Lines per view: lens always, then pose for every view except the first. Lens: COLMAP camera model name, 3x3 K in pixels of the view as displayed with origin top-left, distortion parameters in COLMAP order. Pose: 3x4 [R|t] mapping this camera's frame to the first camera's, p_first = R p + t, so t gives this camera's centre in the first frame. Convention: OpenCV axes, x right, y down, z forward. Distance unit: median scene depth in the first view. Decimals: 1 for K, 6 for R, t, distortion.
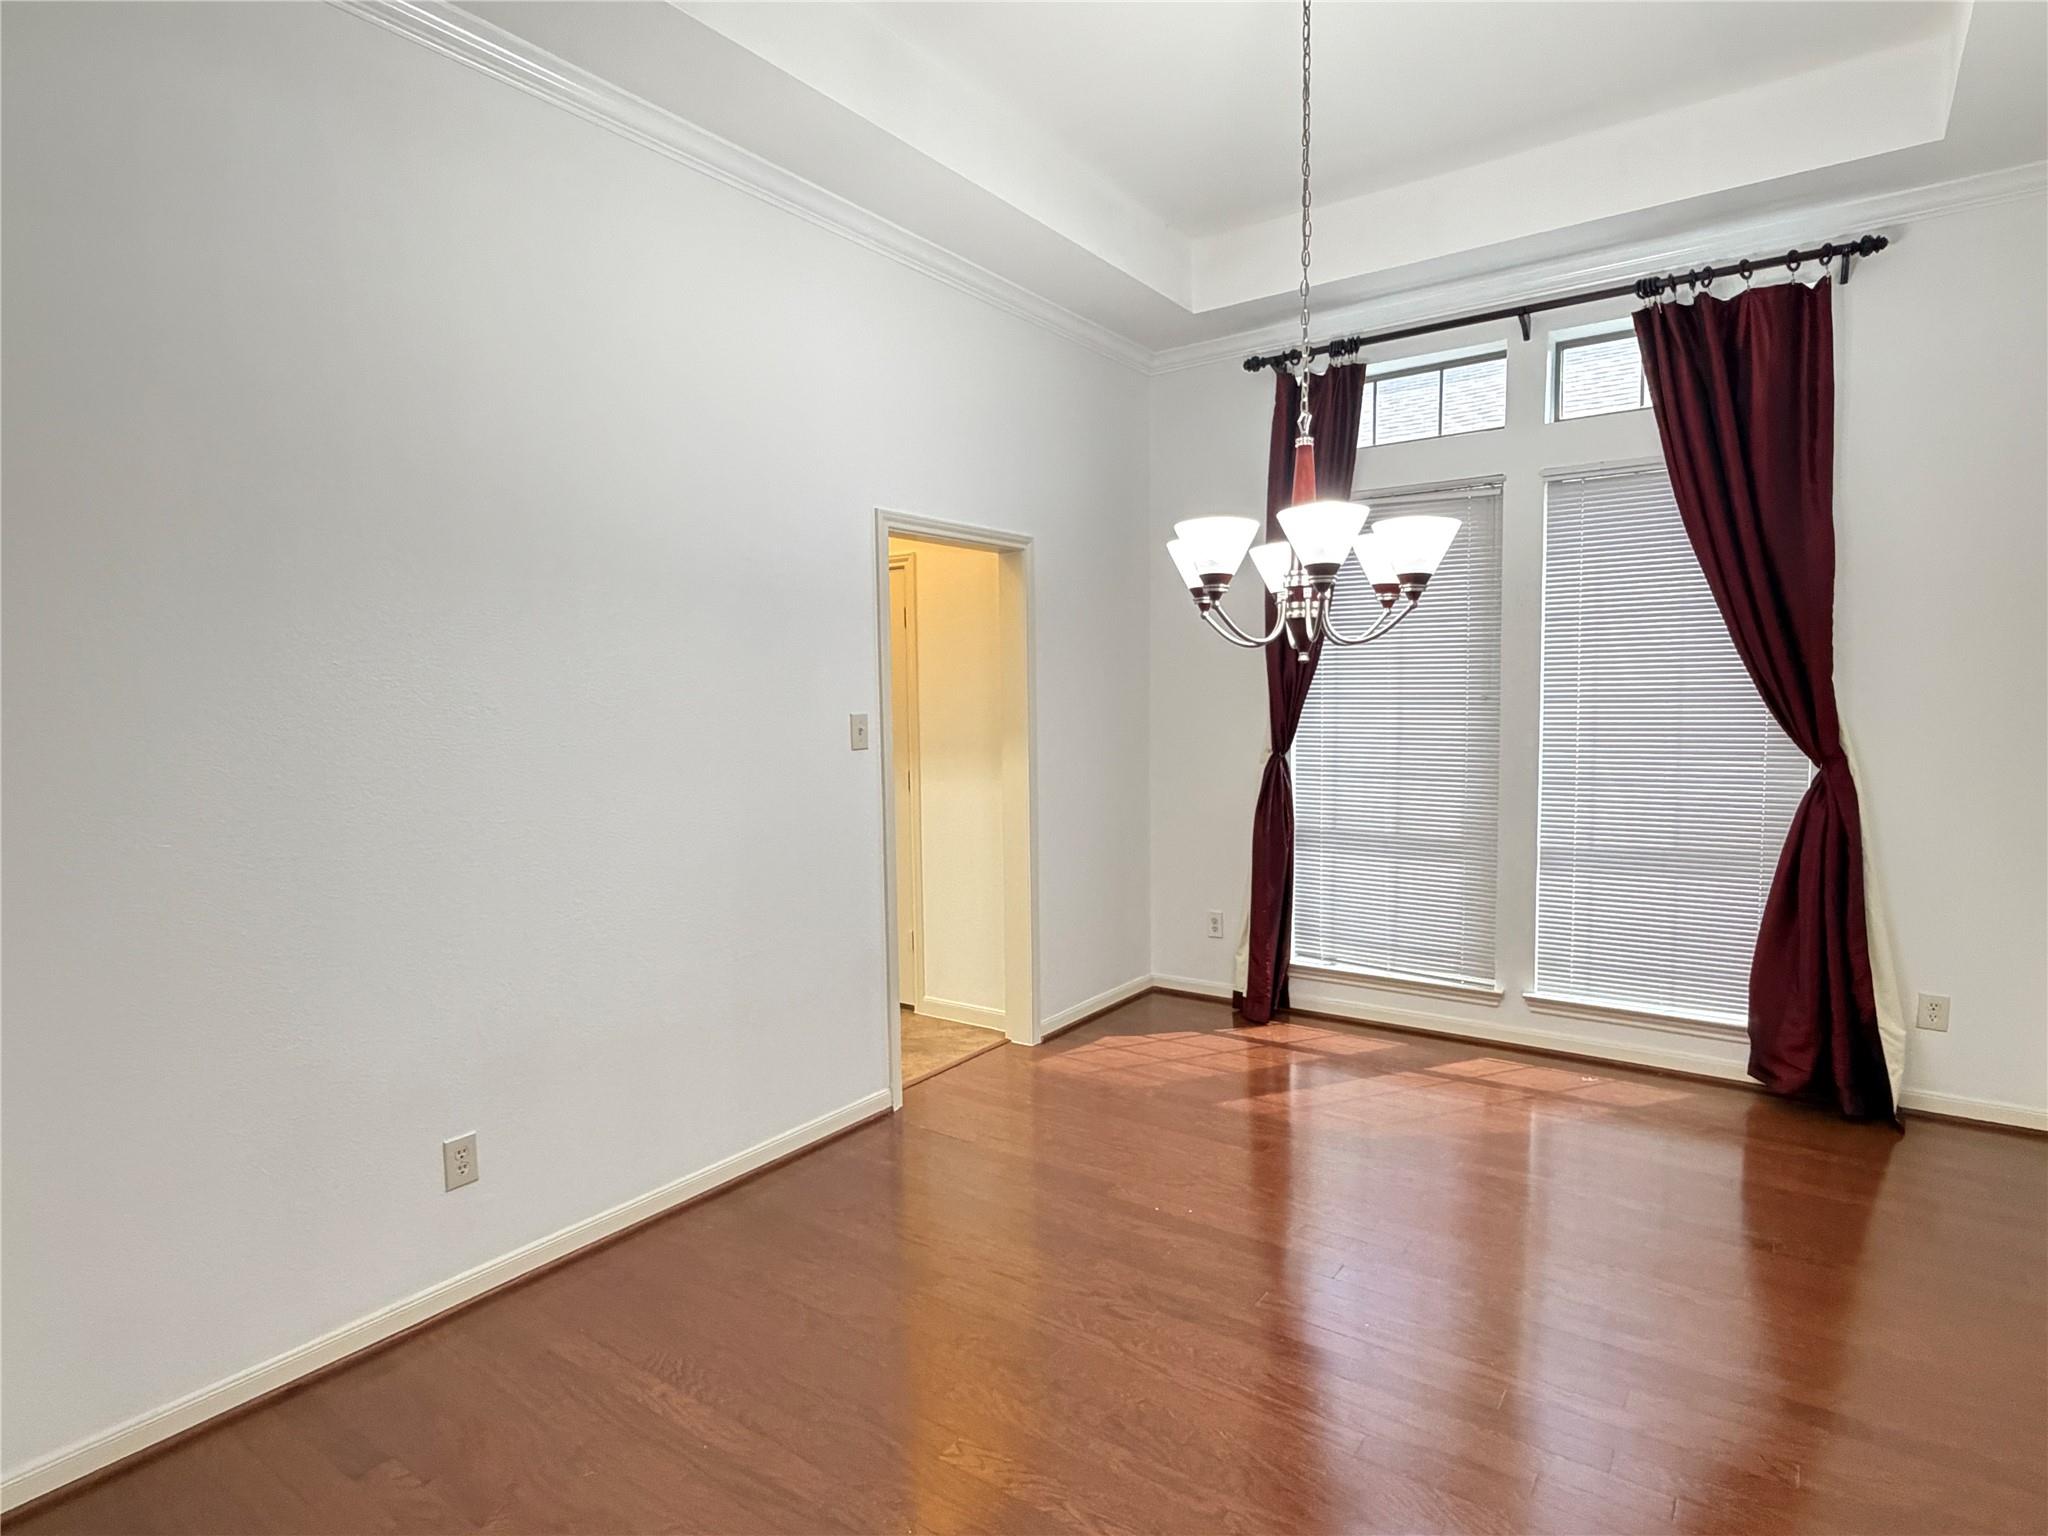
lens RADIAL K [[1105.1, 0, 1024.0], [0, 1105.1, 768.0], [0, 0, 1]] dist [-0.001377, -0.000917]
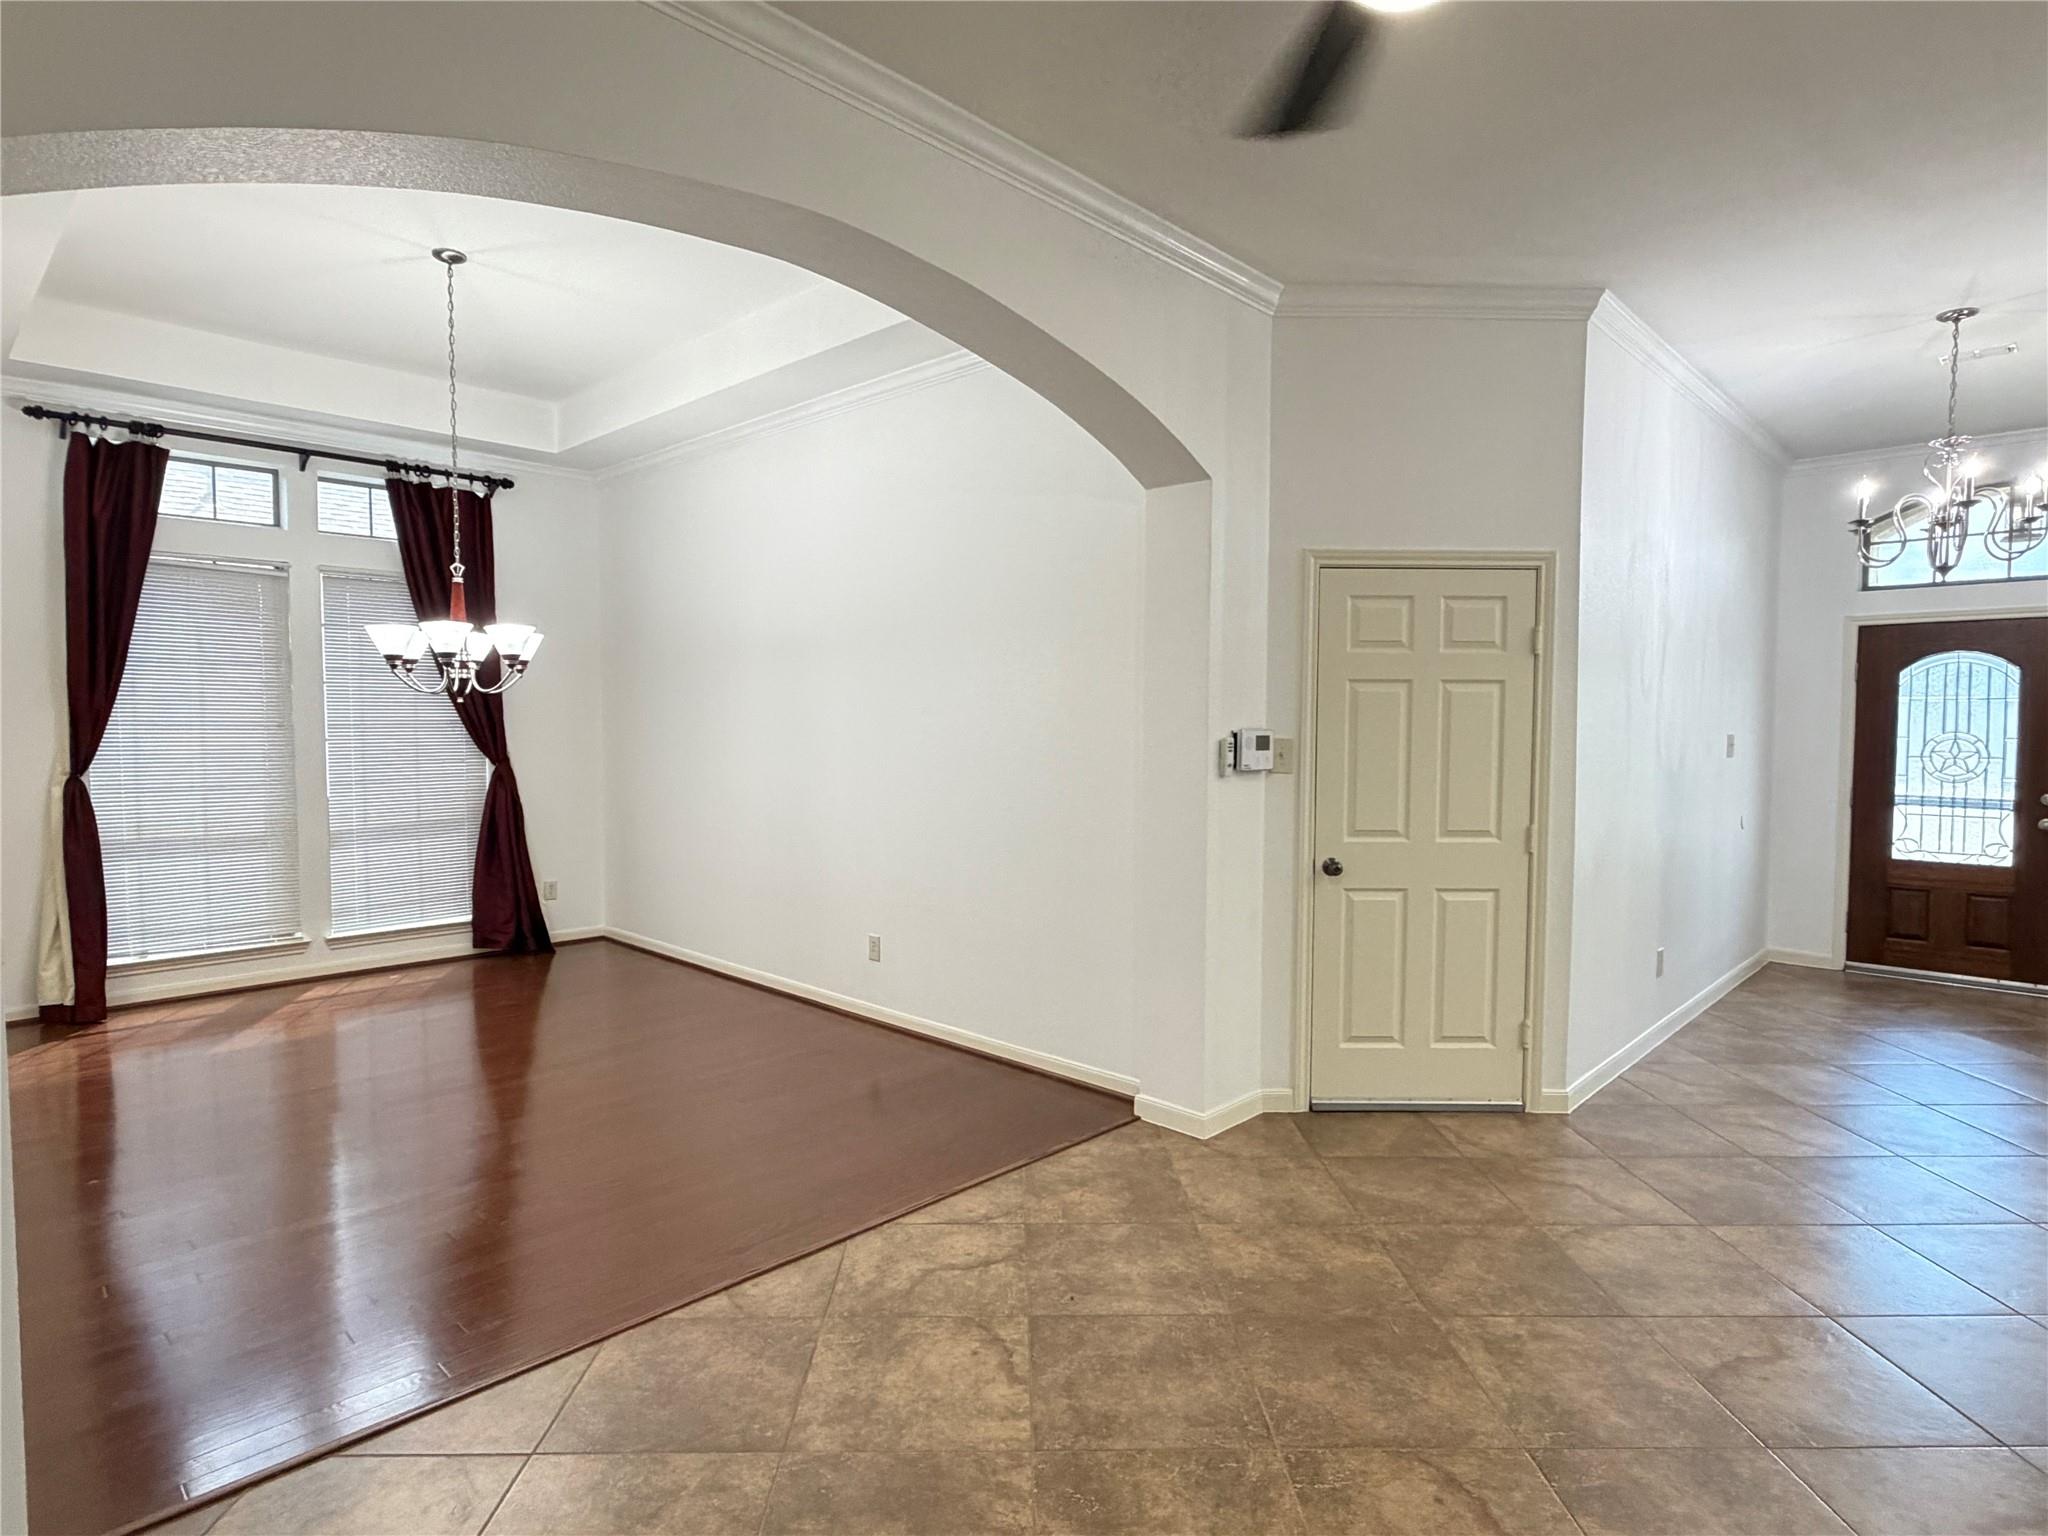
lens RADIAL K [[1105.1, 0, 1024.0], [0, 1105.1, 768.0], [0, 0, 1]] dist [-0.001377, -0.000917]
pose [[0.135861, -0.031186, 0.990237, -0.815052], [0.062984, 0.997754, 0.022781, 0.014578], [-0.988724, 0.059274, 0.137520, -0.077051]]
